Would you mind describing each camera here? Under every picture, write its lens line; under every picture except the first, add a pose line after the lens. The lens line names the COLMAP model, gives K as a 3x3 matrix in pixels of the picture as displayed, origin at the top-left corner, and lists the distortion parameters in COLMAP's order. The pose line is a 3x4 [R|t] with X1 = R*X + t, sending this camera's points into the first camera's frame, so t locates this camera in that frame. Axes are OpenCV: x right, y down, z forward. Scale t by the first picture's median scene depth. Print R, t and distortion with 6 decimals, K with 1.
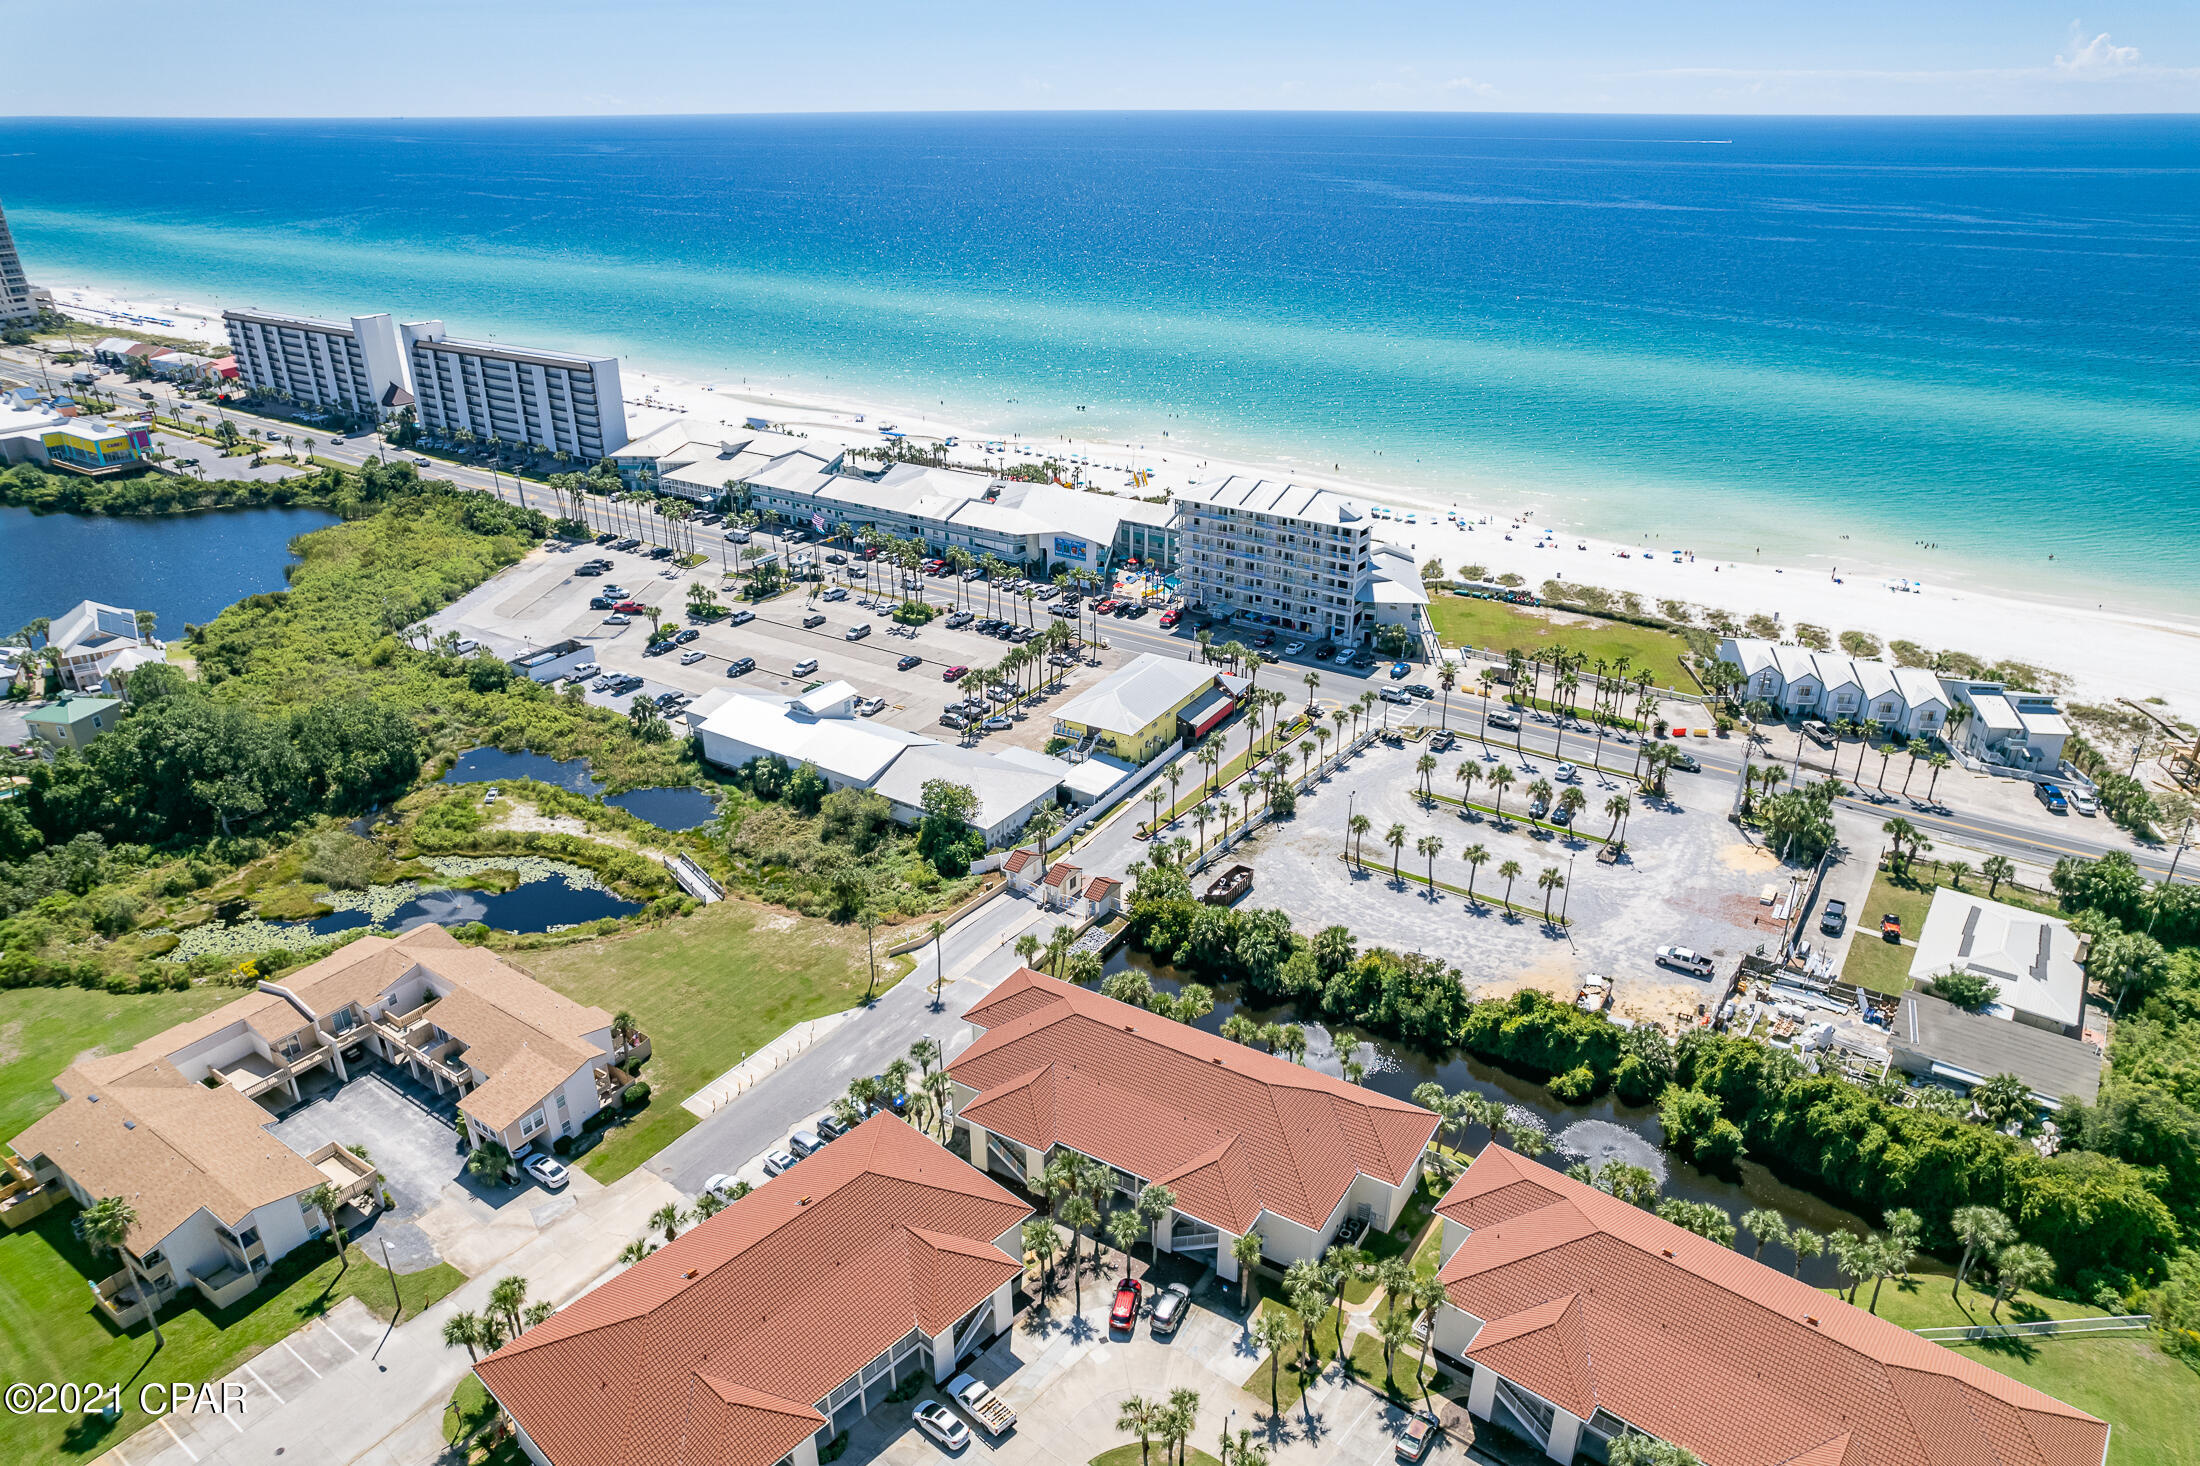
lens RADIAL K [[1426.1, 0, 1104.2], [0, 1426.1, 755.7], [0, 0, 1]] dist [-0.097532, 0.092804]
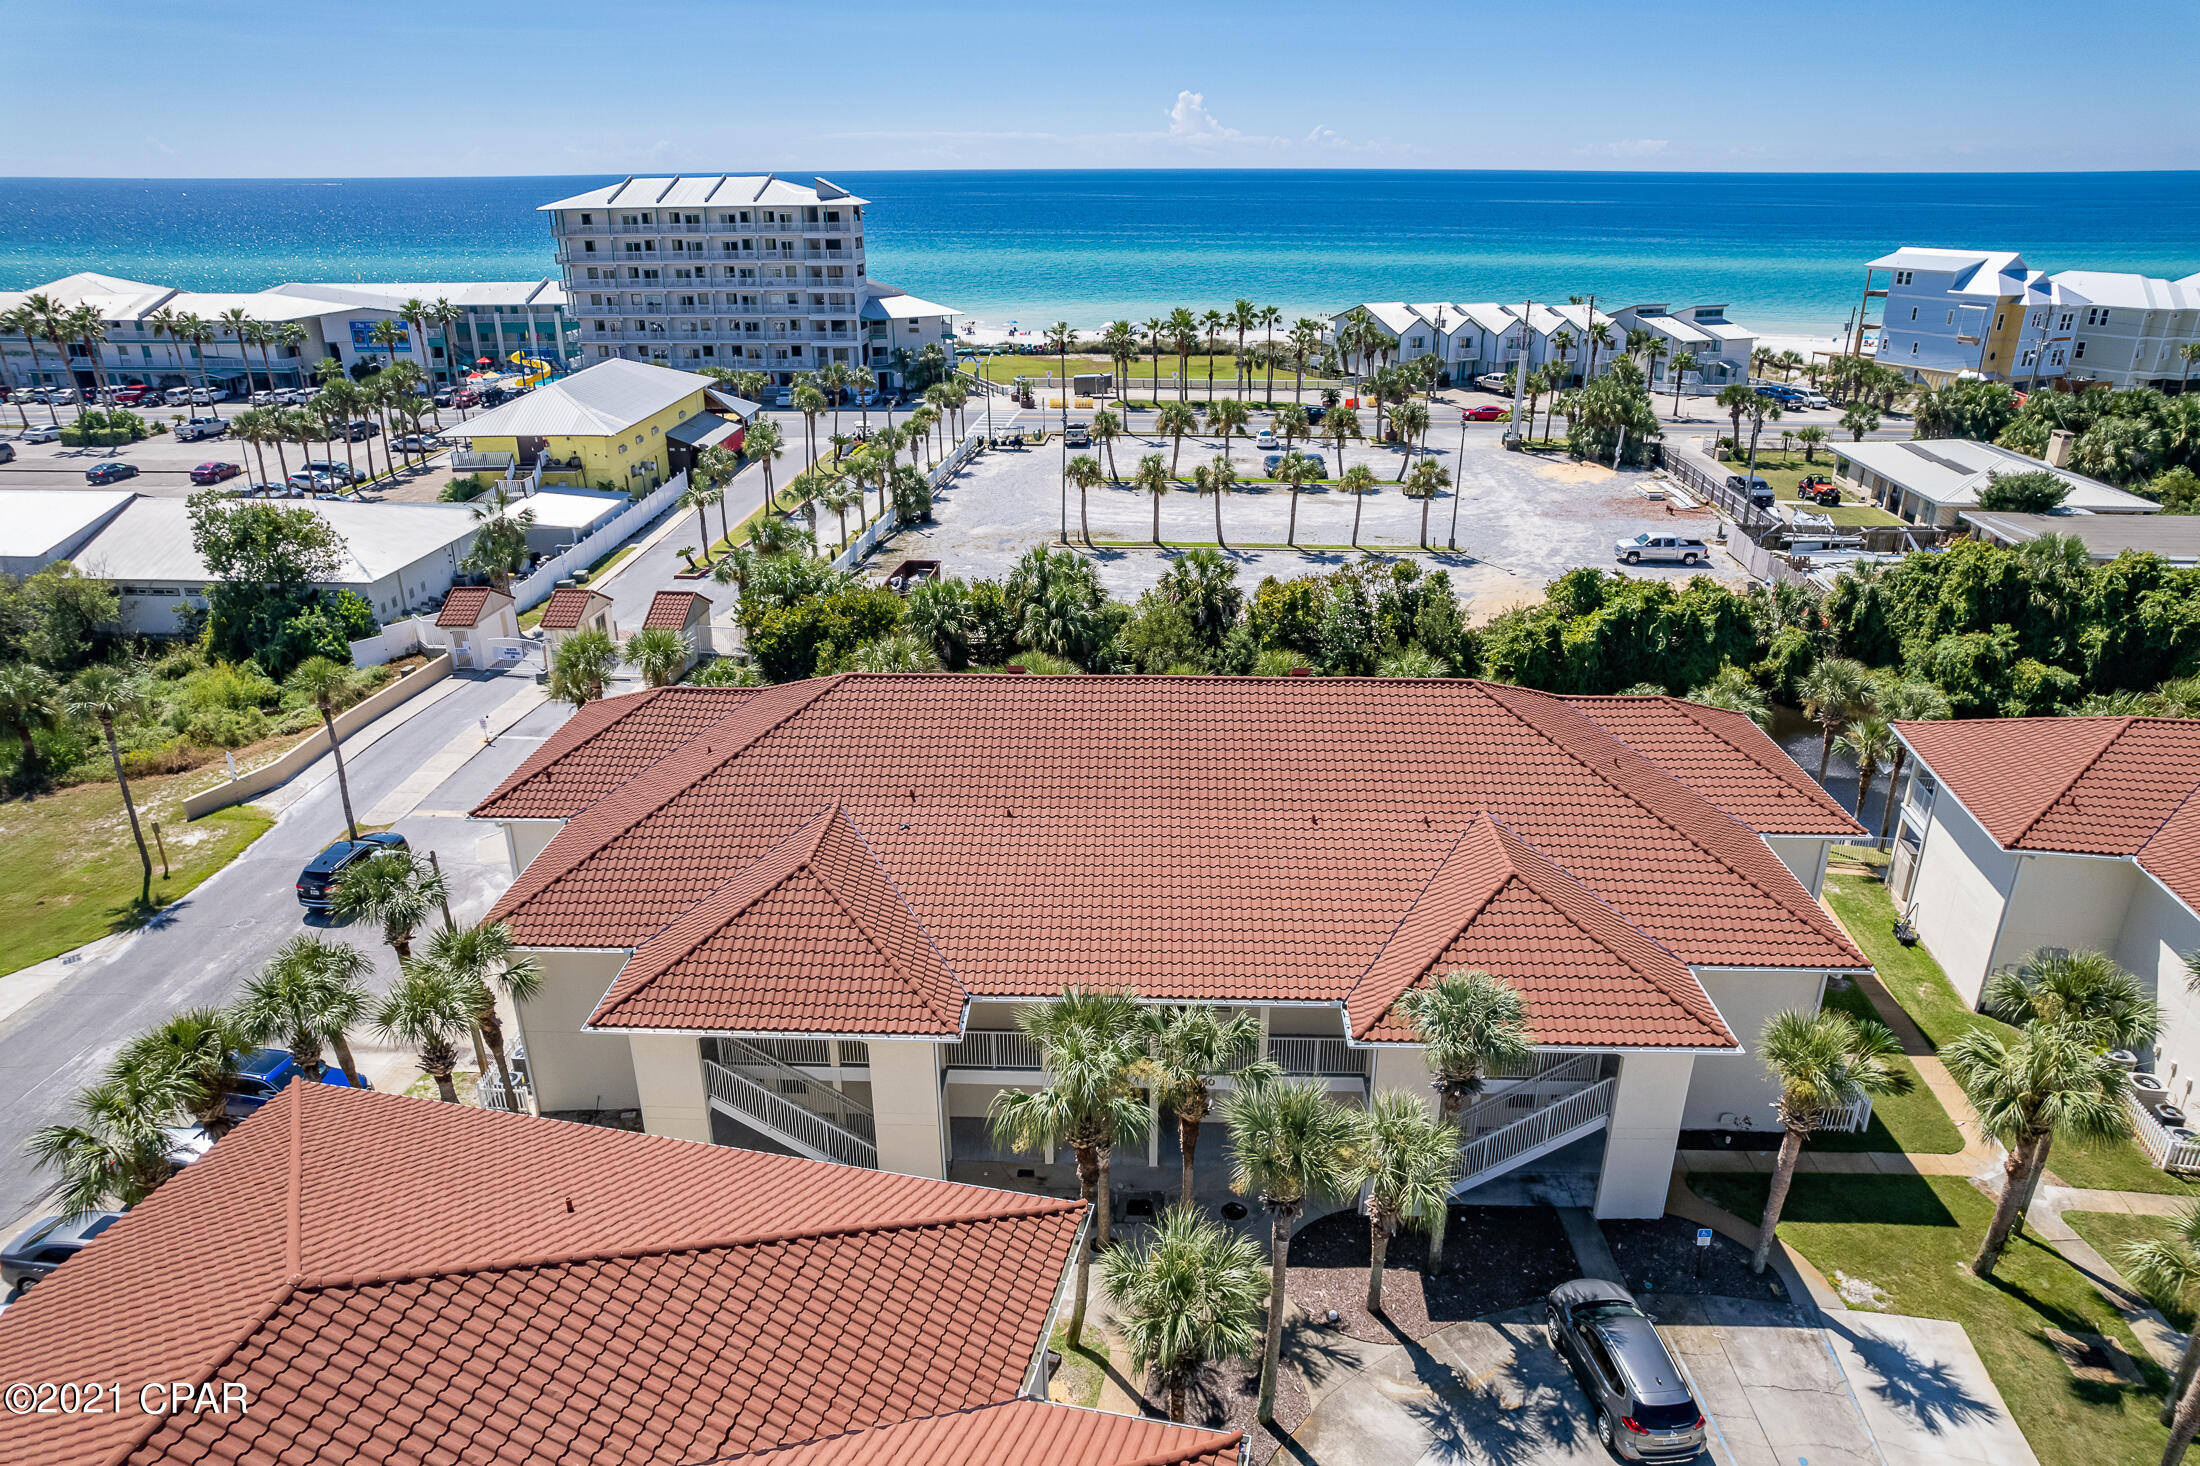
lens RADIAL K [[1426.1, 0, 1104.2], [0, 1426.1, 755.7], [0, 0, 1]] dist [-0.097532, 0.092804]
pose [[0.869972, -0.199996, 0.450722, -0.097275], [0.221707, 0.975102, 0.004744, 0.168070], [-0.440448, 0.095801, 0.892652, 0.531019]]
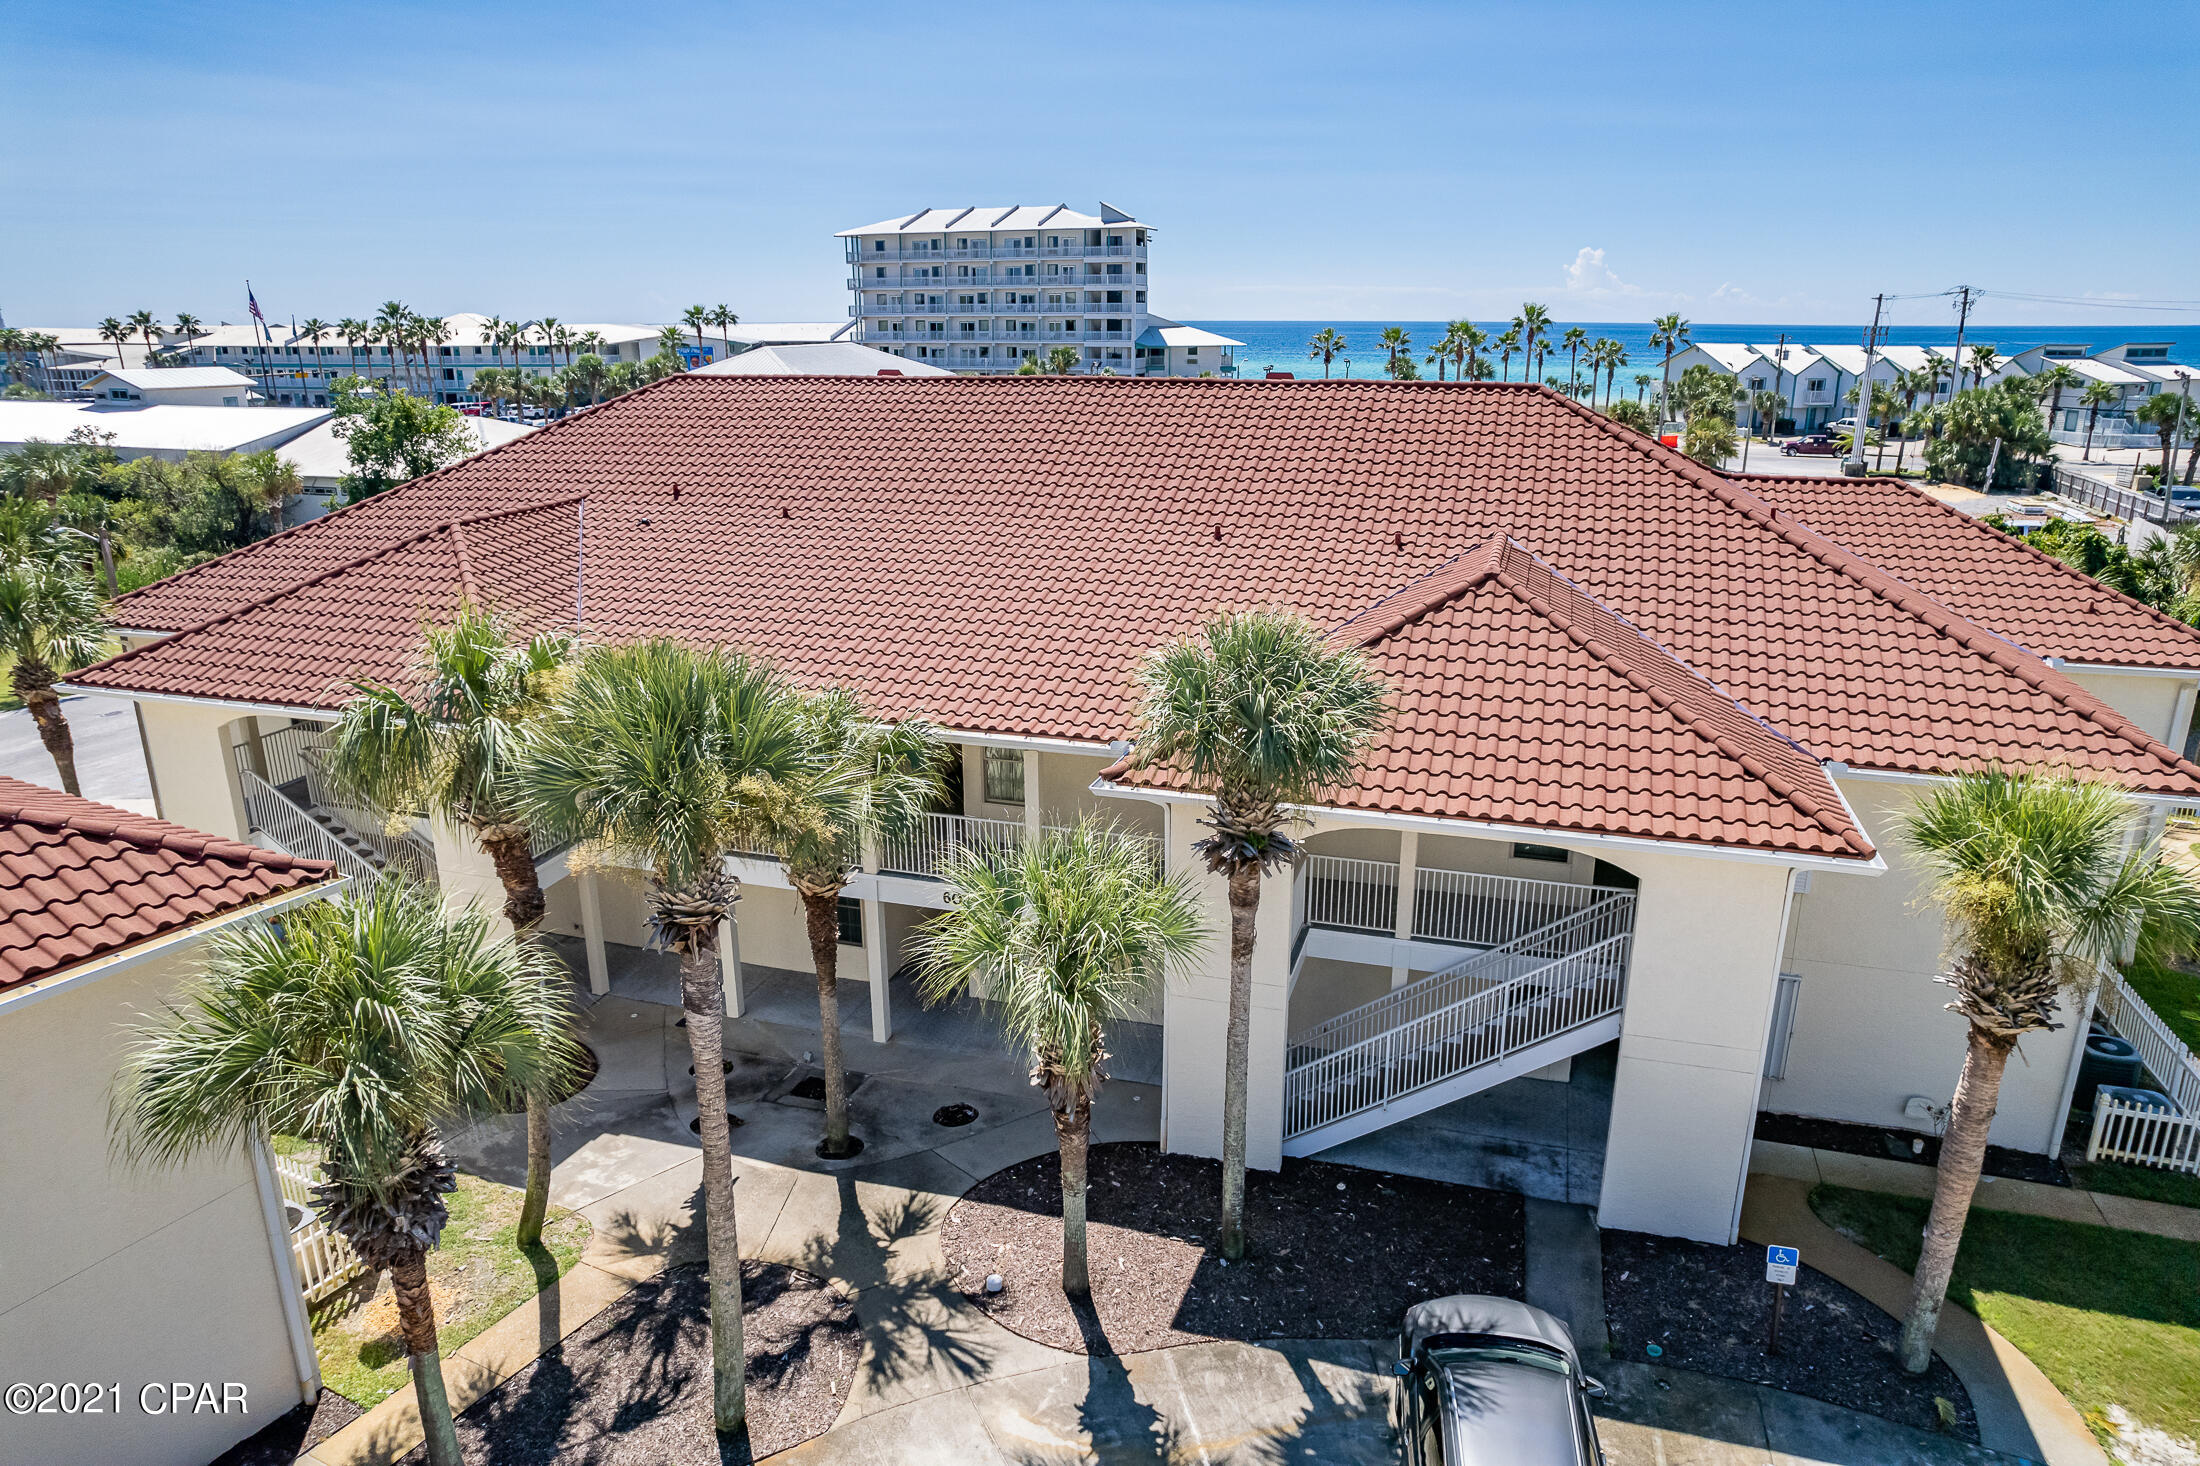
lens RADIAL K [[1426.1, 0, 1104.2], [0, 1426.1, 755.7], [0, 0, 1]] dist [-0.097532, 0.092804]
pose [[0.968226, -0.079005, 0.237269, -0.008202], [0.113237, 0.984451, -0.134290, 0.230386], [-0.222971, 0.156891, 0.962117, 0.593642]]
